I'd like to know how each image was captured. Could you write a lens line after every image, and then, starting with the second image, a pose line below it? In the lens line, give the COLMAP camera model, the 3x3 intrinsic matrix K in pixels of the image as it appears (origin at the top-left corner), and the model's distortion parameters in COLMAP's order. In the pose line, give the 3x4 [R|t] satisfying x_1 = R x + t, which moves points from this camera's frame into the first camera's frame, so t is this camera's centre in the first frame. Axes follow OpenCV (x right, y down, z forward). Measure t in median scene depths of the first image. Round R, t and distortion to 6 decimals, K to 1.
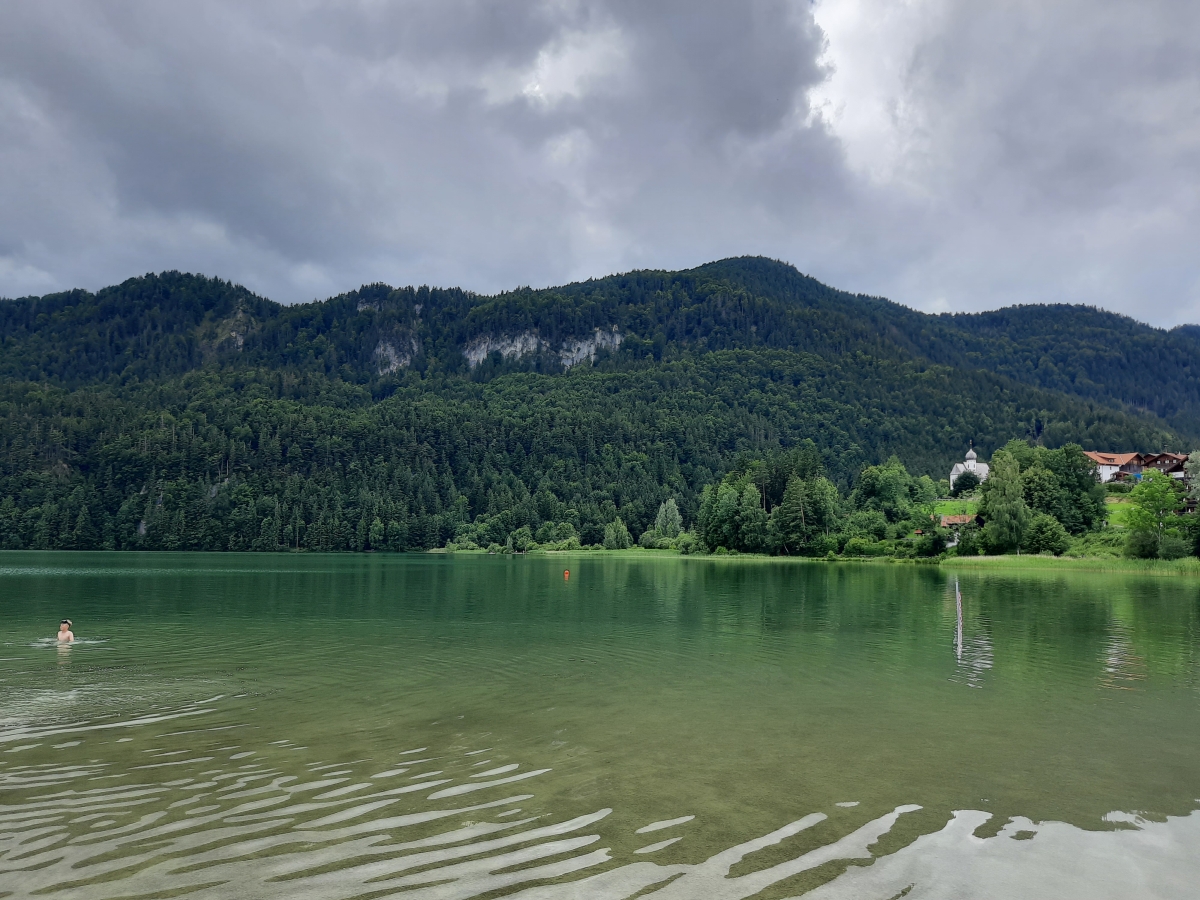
lens RADIAL K [[884.1, 0, 603.5], [0, 884.1, 468.1], [0, 0, 1]] dist [0.072238, -0.071070]
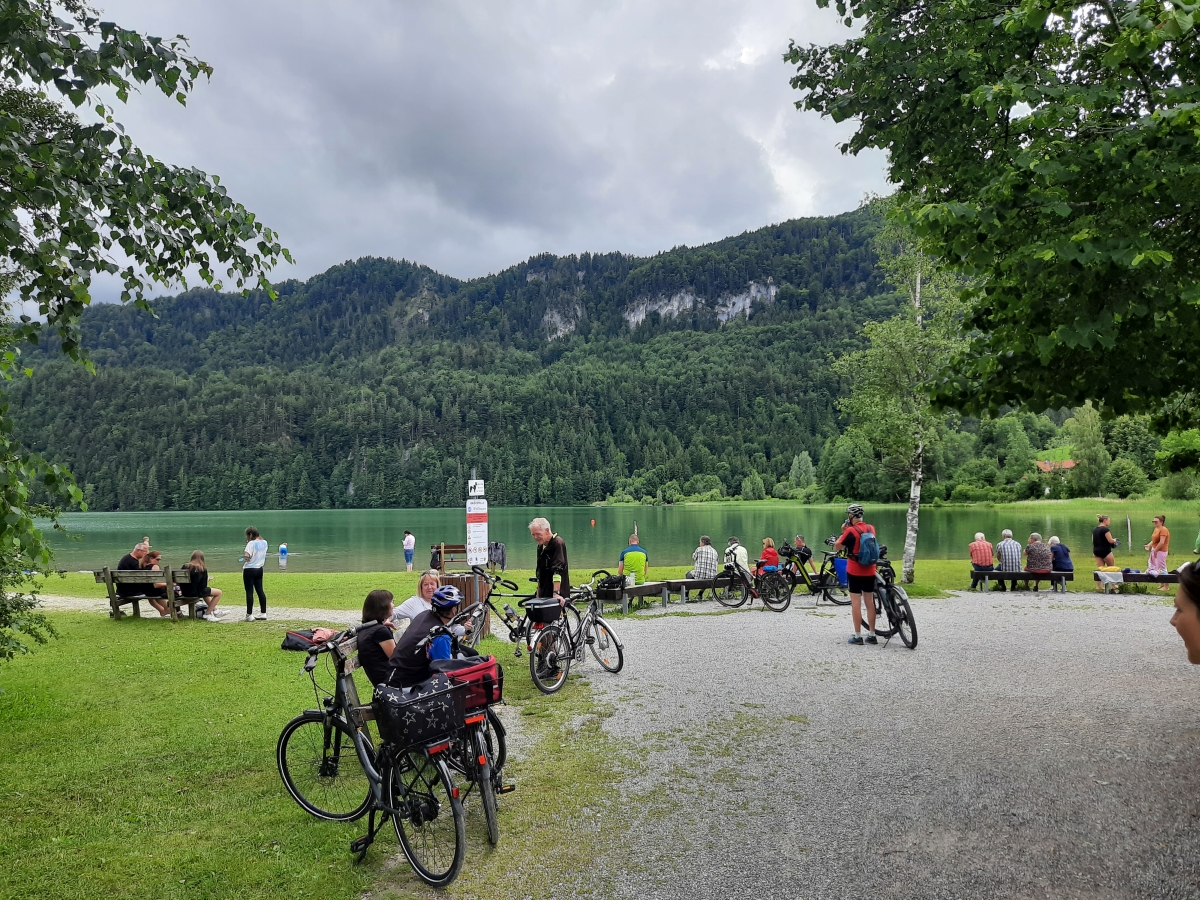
lens RADIAL K [[884.1, 0, 603.5], [0, 884.1, 468.1], [0, 0, 1]] dist [0.072238, -0.071070]
pose [[0.977997, -0.028909, -0.206608, 0.062227], [0.040304, 0.997877, 0.051159, -0.008257], [0.204690, -0.058360, 0.977085, -0.078919]]
